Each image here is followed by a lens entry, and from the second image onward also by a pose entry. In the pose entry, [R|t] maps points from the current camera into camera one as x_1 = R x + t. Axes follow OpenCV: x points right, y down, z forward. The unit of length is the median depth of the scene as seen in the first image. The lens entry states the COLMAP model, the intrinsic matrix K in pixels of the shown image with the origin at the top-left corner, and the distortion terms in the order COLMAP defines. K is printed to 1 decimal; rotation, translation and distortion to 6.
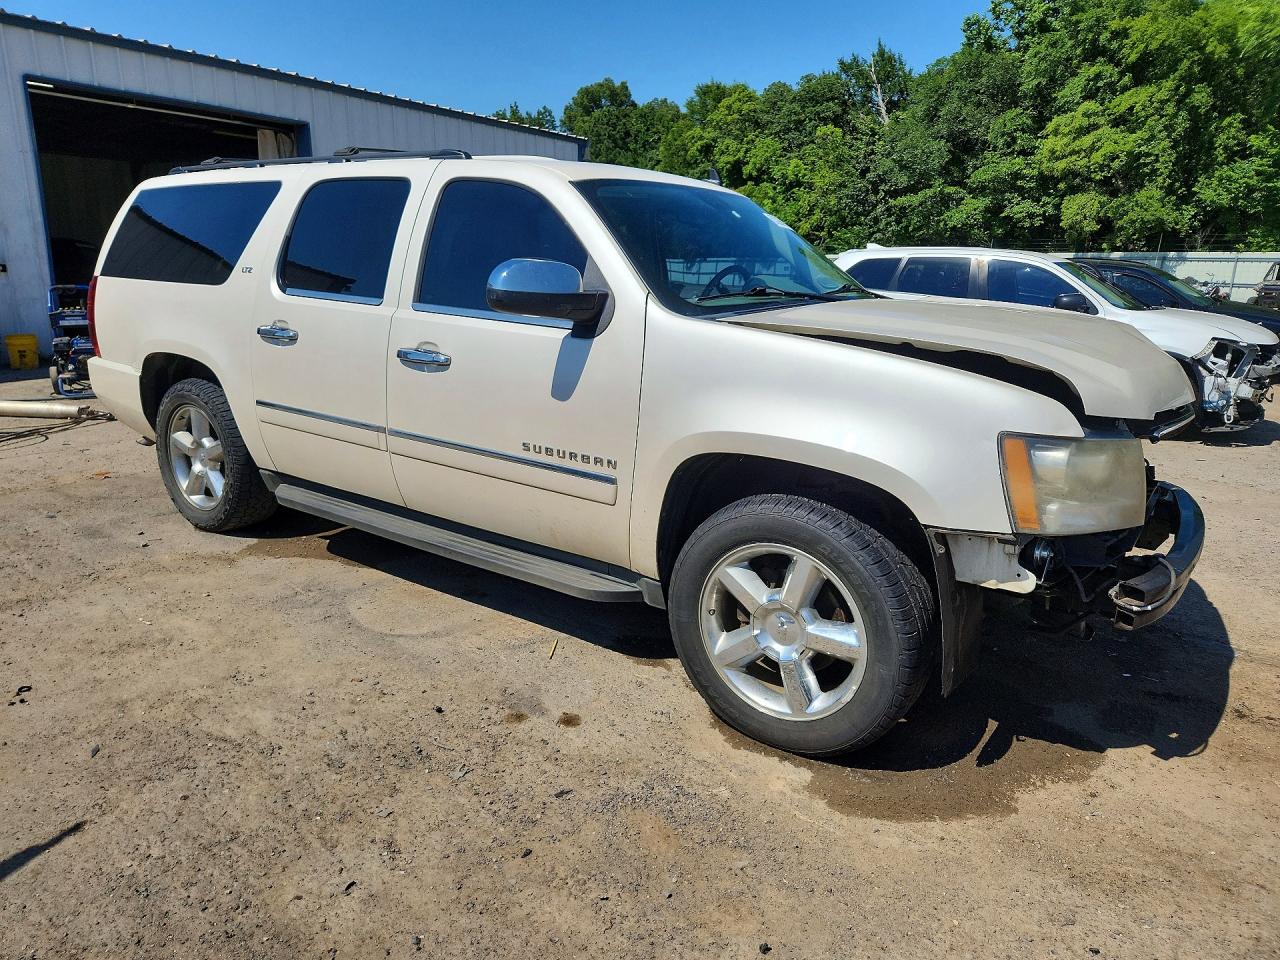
lens RADIAL K [[874.1, 0, 629.5], [0, 874.1, 480.3], [0, 0, 1]] dist [0.047527, -0.033513]
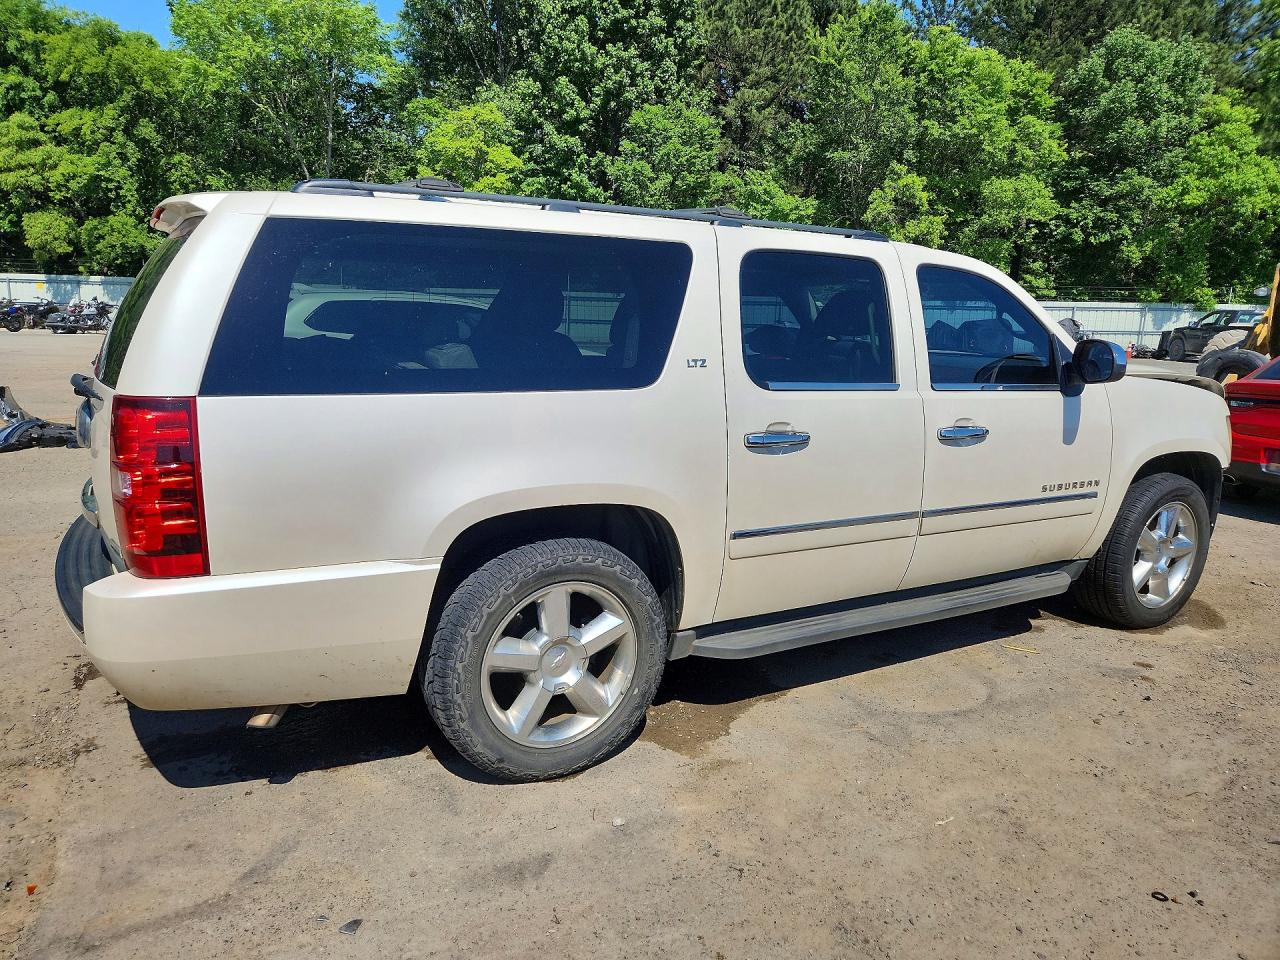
lens RADIAL K [[874.1, 0, 629.5], [0, 874.1, 480.3], [0, 0, 1]] dist [0.047527, -0.033513]
pose [[0.403174, -0.189613, 0.895264, -0.349853], [0.206859, 0.971860, 0.112679, -0.074214], [-0.891437, 0.139764, 0.431053, 0.235333]]
